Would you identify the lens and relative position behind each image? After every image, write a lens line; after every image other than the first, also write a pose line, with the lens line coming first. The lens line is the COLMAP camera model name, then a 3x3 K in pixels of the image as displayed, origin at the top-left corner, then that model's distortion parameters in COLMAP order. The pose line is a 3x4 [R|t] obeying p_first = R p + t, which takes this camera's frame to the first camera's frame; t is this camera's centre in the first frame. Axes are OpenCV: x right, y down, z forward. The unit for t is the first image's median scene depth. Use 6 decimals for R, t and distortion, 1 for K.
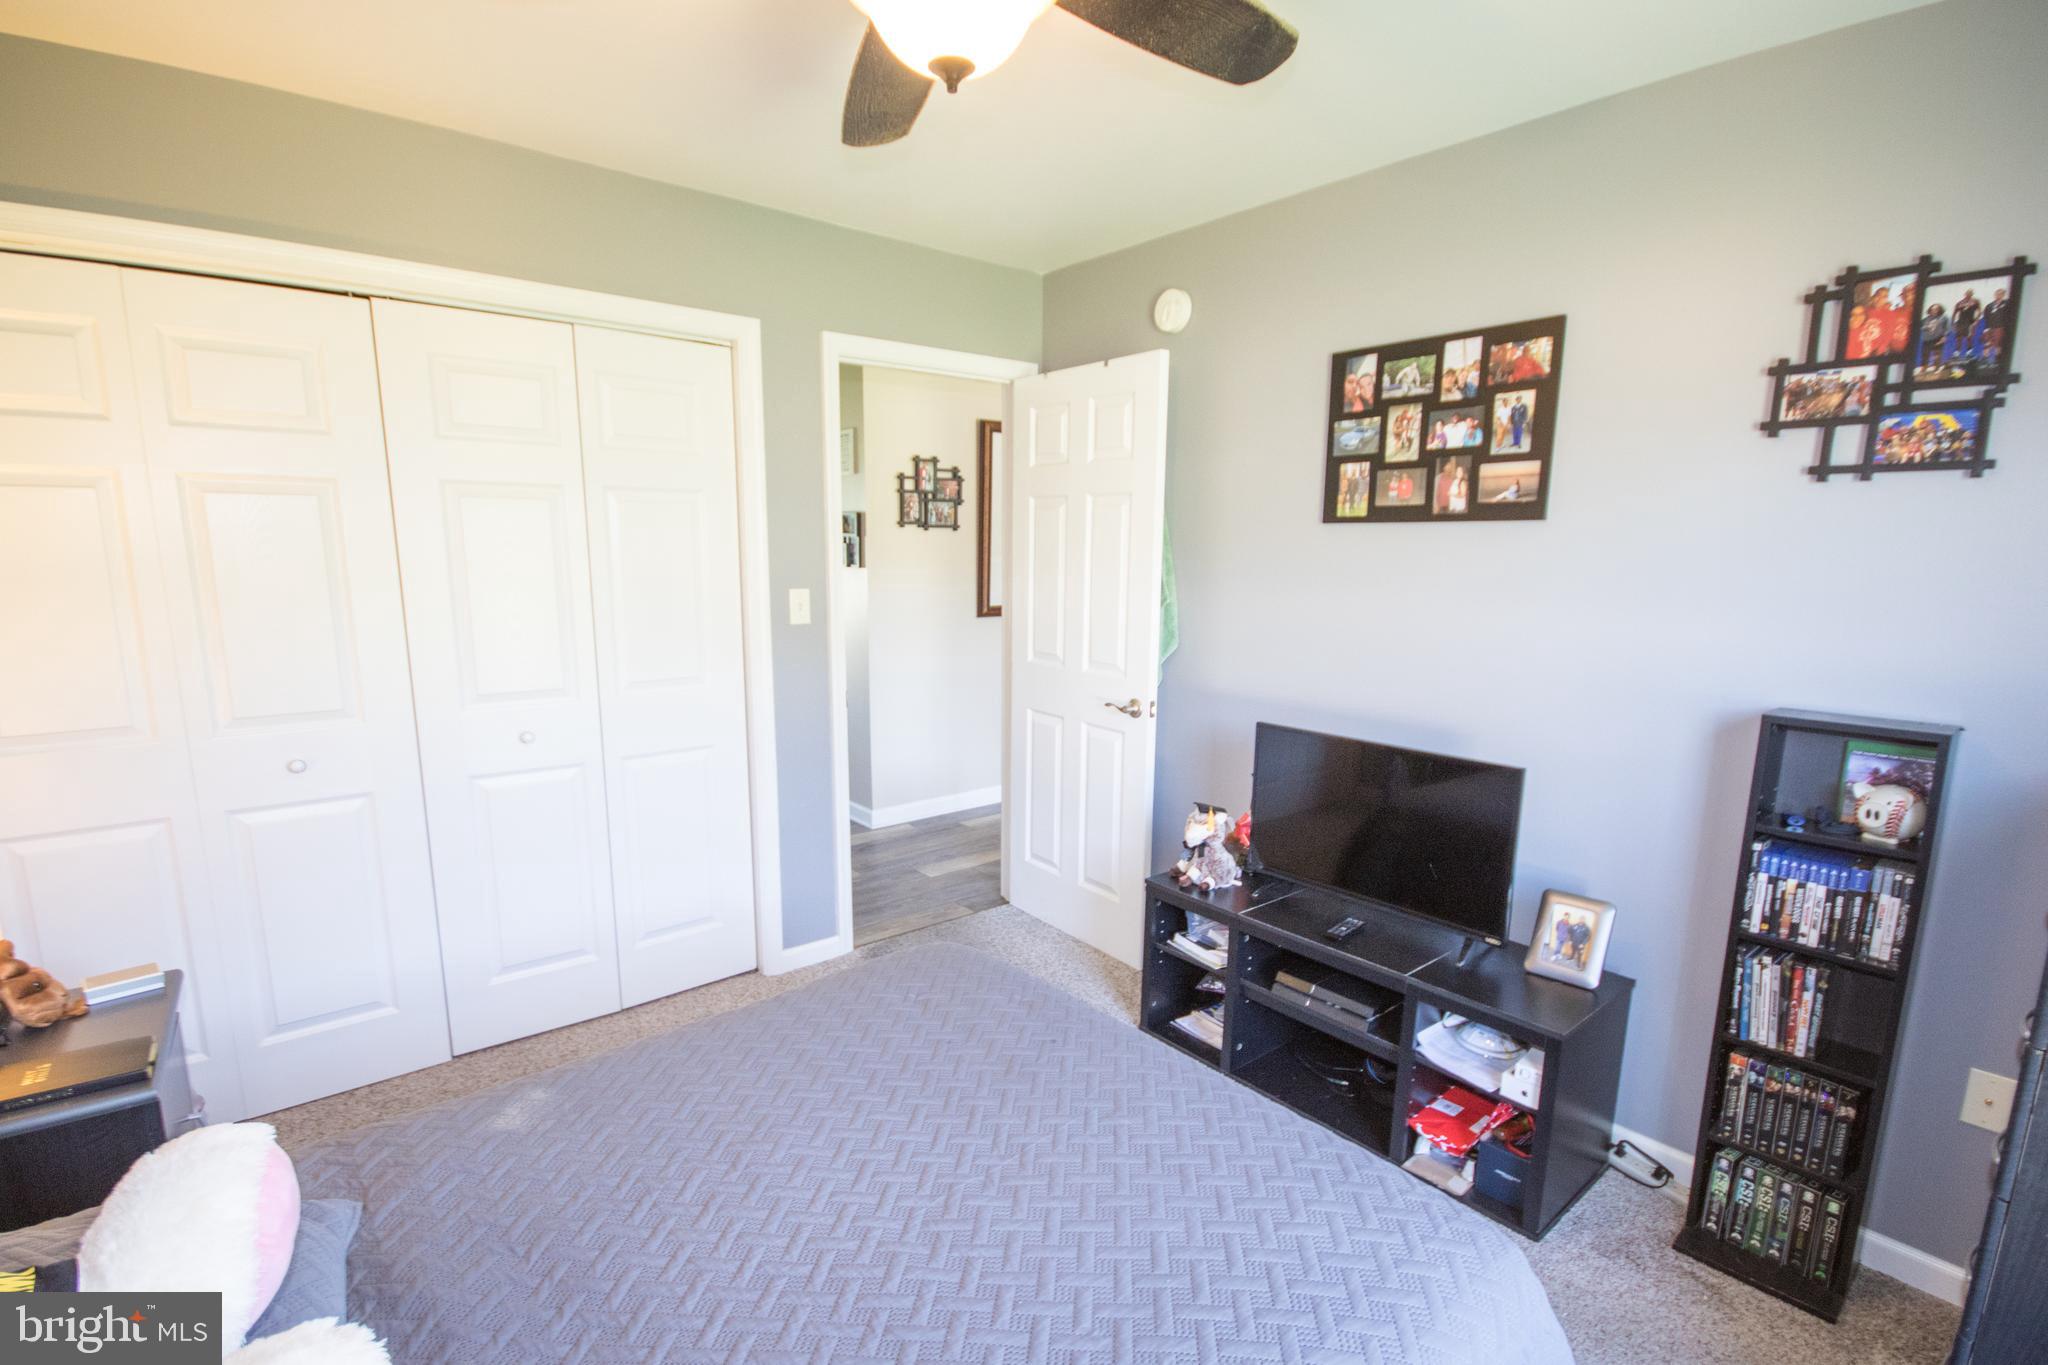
lens RADIAL K [[951.9, 0, 1025.1], [0, 951.9, 717.5], [0, 0, 1]] dist [0.016255, -0.015634]
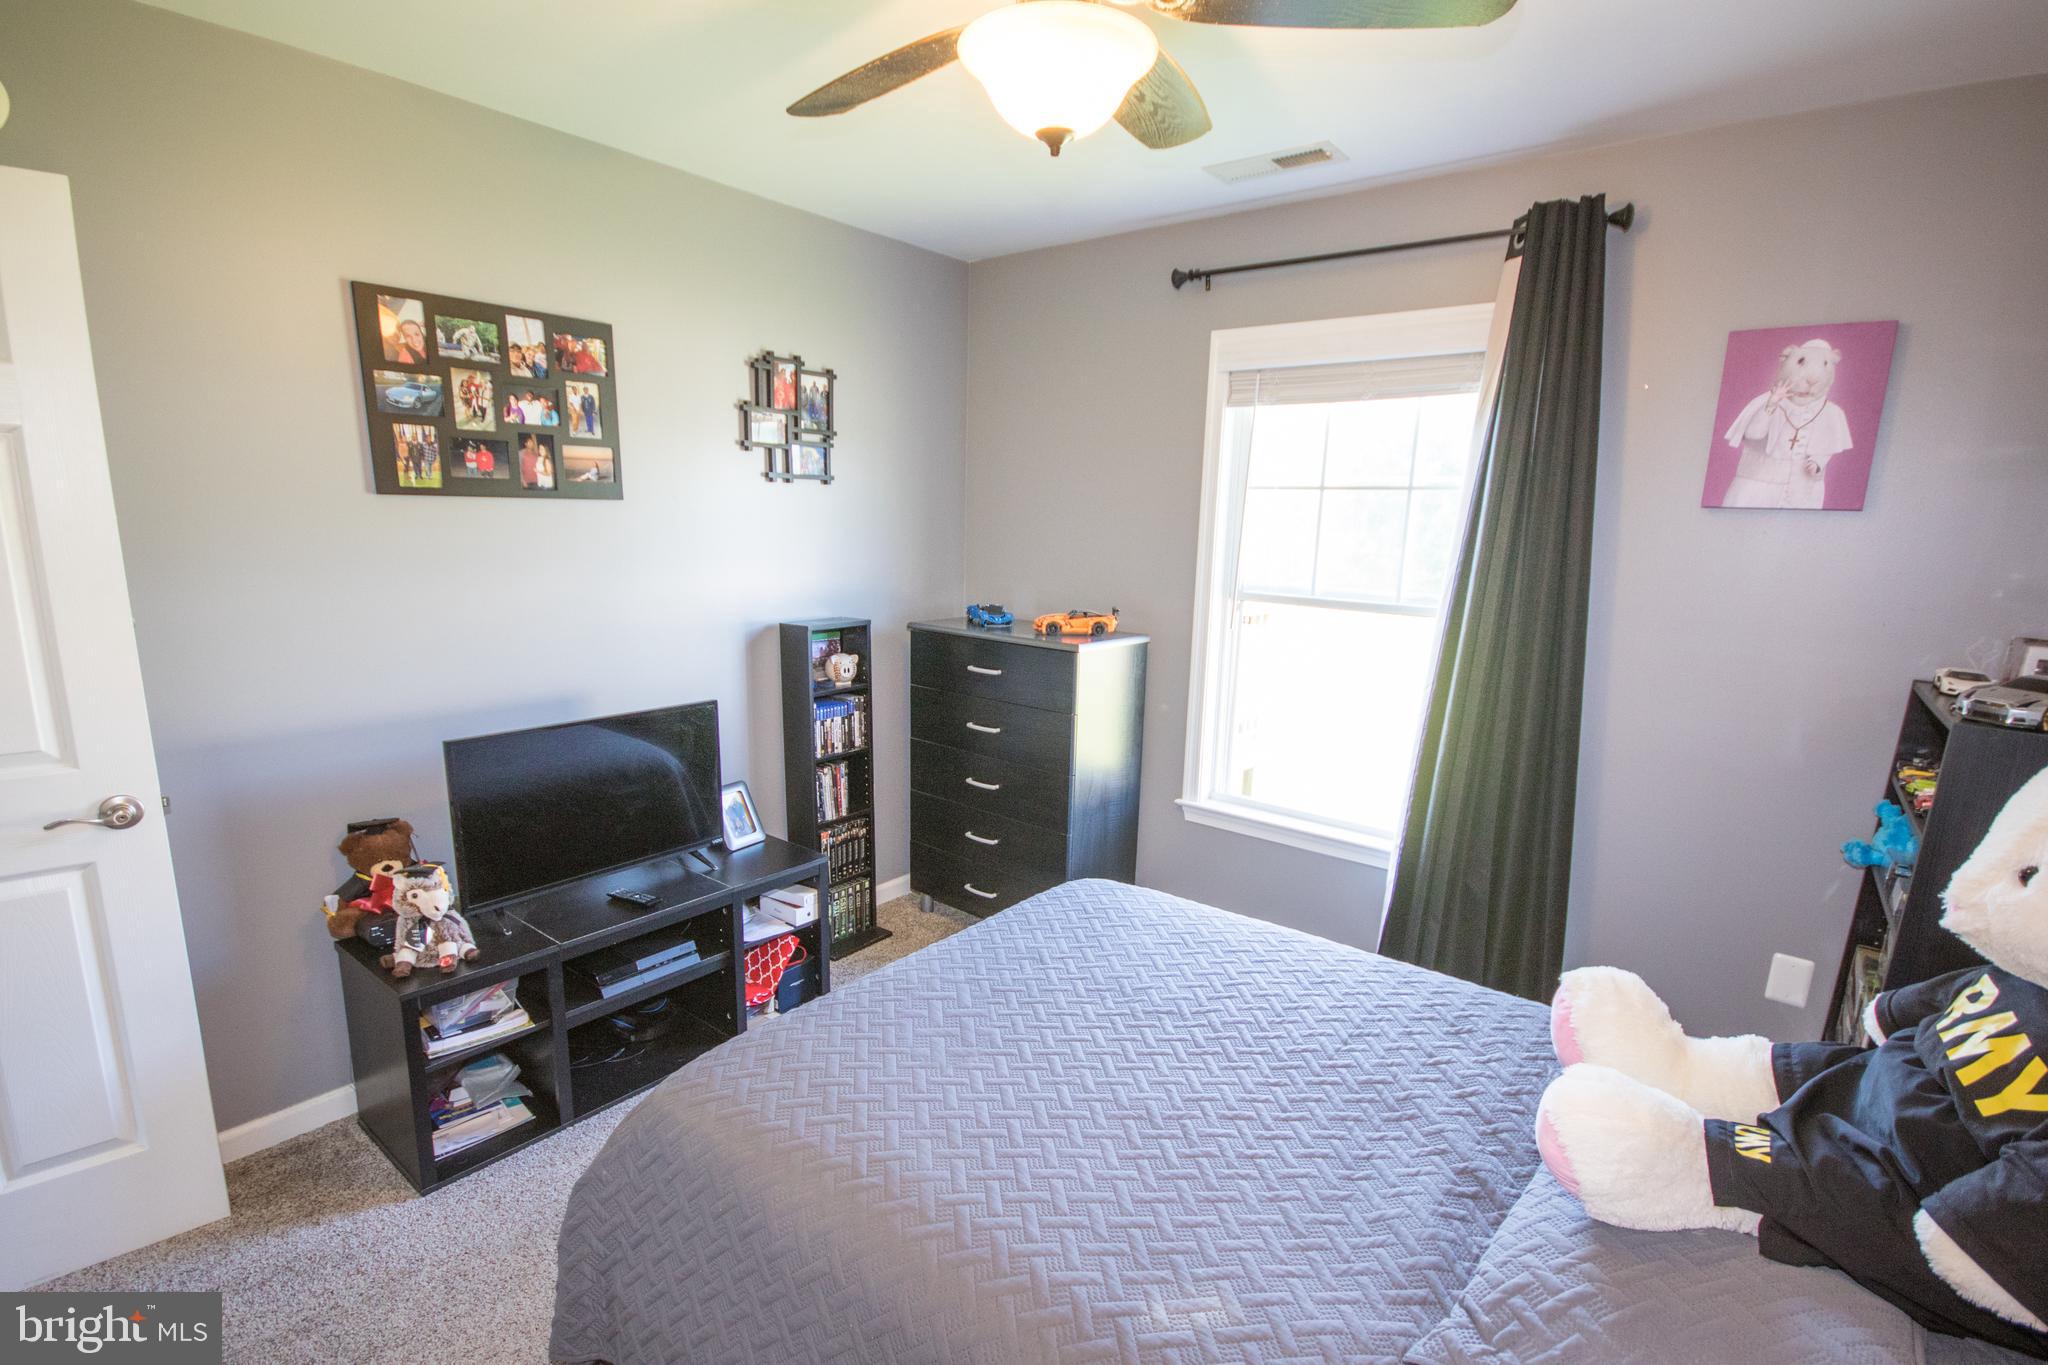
lens RADIAL K [[951.9, 0, 1025.1], [0, 951.9, 717.5], [0, 0, 1]] dist [0.016255, -0.015634]
pose [[-0.187237, -0.218268, 0.957759, -0.700130], [0.153215, 0.956580, 0.247952, -0.158218], [-0.970292, 0.193169, -0.145665, 0.707978]]
